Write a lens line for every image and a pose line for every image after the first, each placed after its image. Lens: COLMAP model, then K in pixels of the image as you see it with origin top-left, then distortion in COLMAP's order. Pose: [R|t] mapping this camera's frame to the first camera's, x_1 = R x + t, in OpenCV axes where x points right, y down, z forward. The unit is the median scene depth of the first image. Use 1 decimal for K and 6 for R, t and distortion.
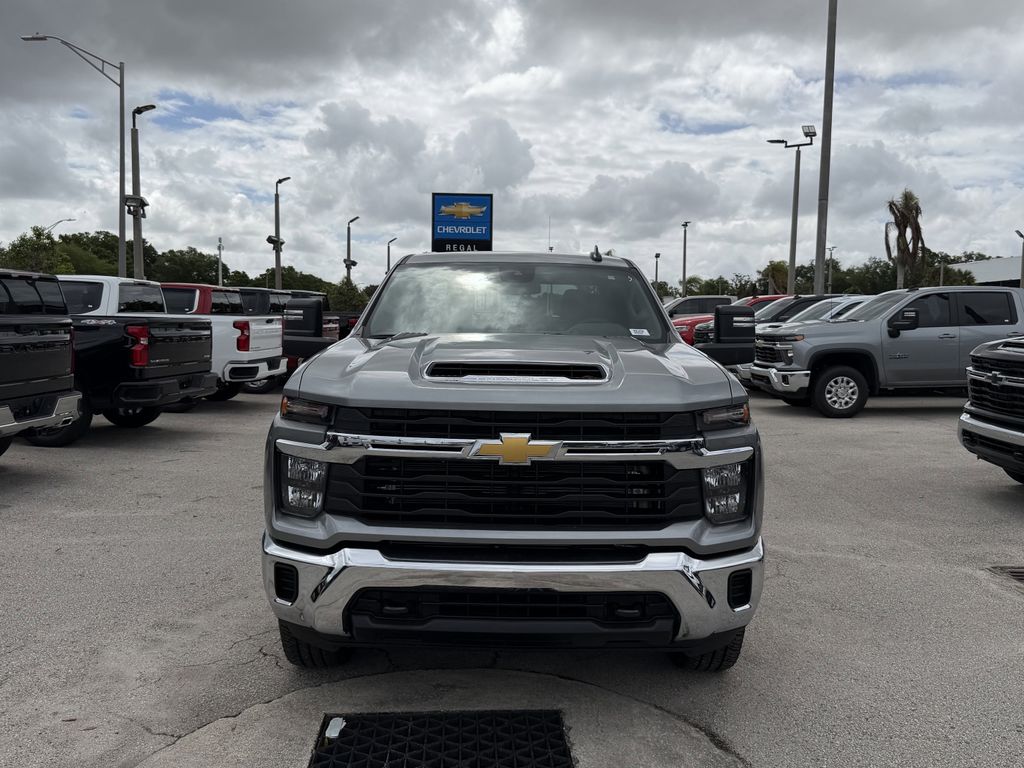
lens RADIAL K [[946.8, 0, 511.2], [0, 946.8, 380.1], [0, 0, 1]] dist [0.022869, 0.000000]
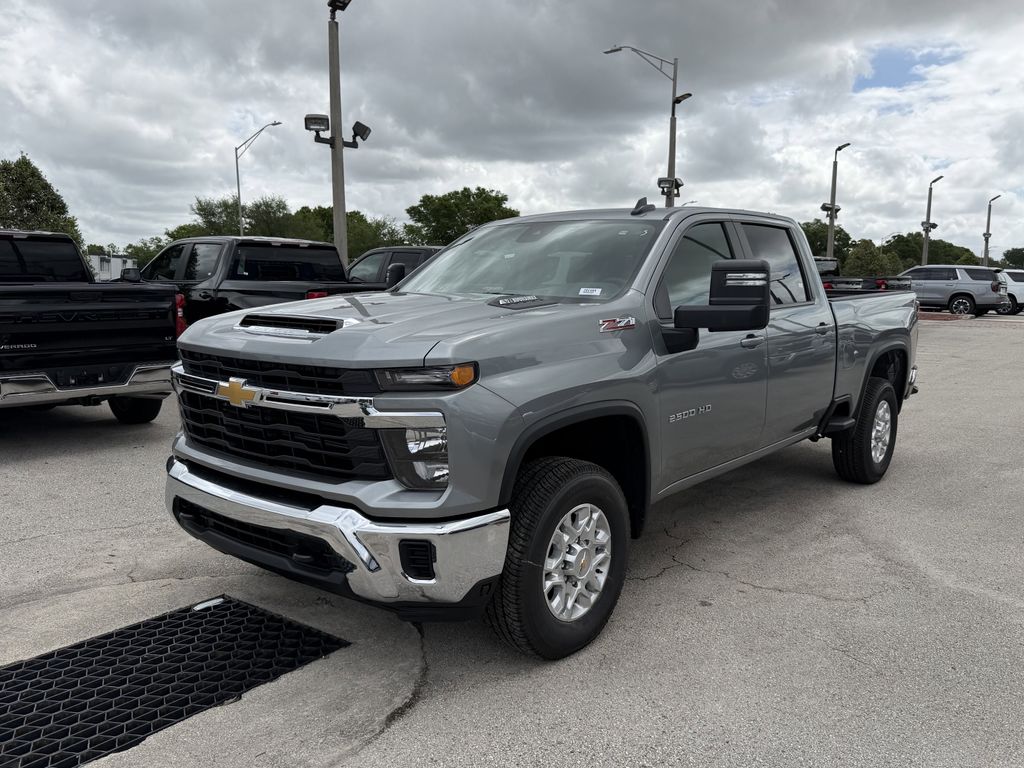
lens RADIAL K [[877.5, 0, 506.2], [0, 877.5, 381.7], [0, 0, 1]] dist [0.071972, -0.154351]
pose [[0.743671, 0.070542, -0.664814, 0.891710], [-0.042415, 0.997393, 0.058386, -0.013782], [0.667199, -0.015222, 0.744724, 0.410666]]
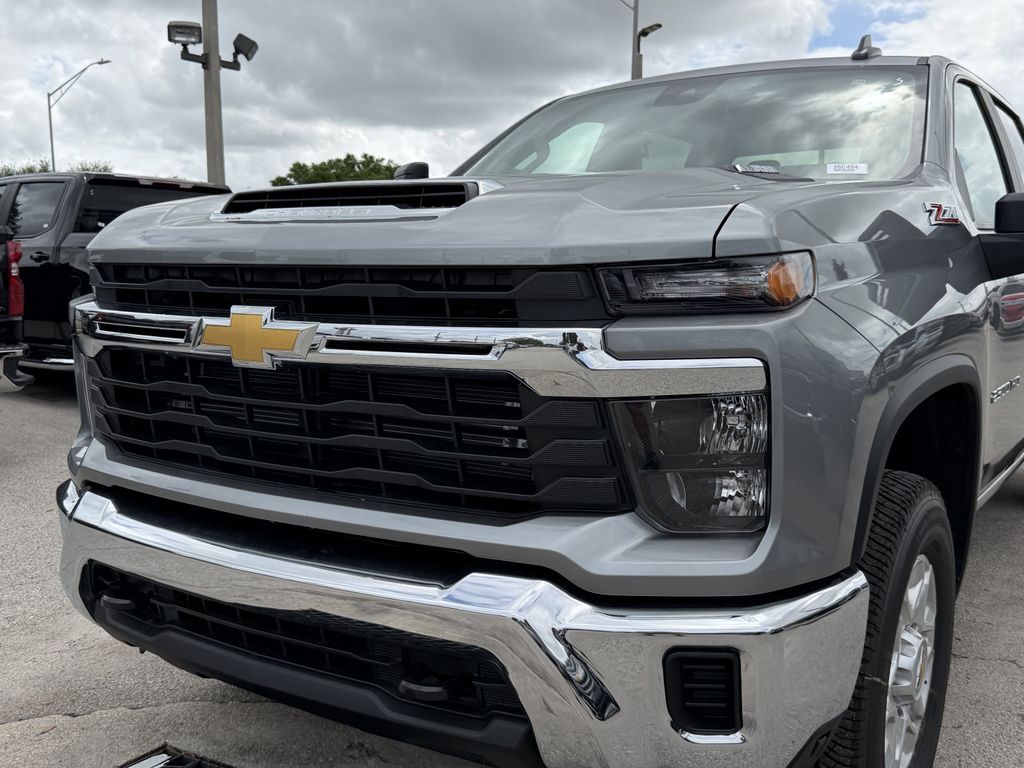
lens RADIAL K [[1096.5, 0, 517.9], [0, 1096.5, 391.6], [0, 0, 1]] dist [0.004303, 0.000000]
pose [[0.814747, 0.053612, -0.577333, 0.455095], [-0.034870, 0.998444, 0.043507, 0.068352], [0.578767, -0.015315, 0.815349, 0.560027]]
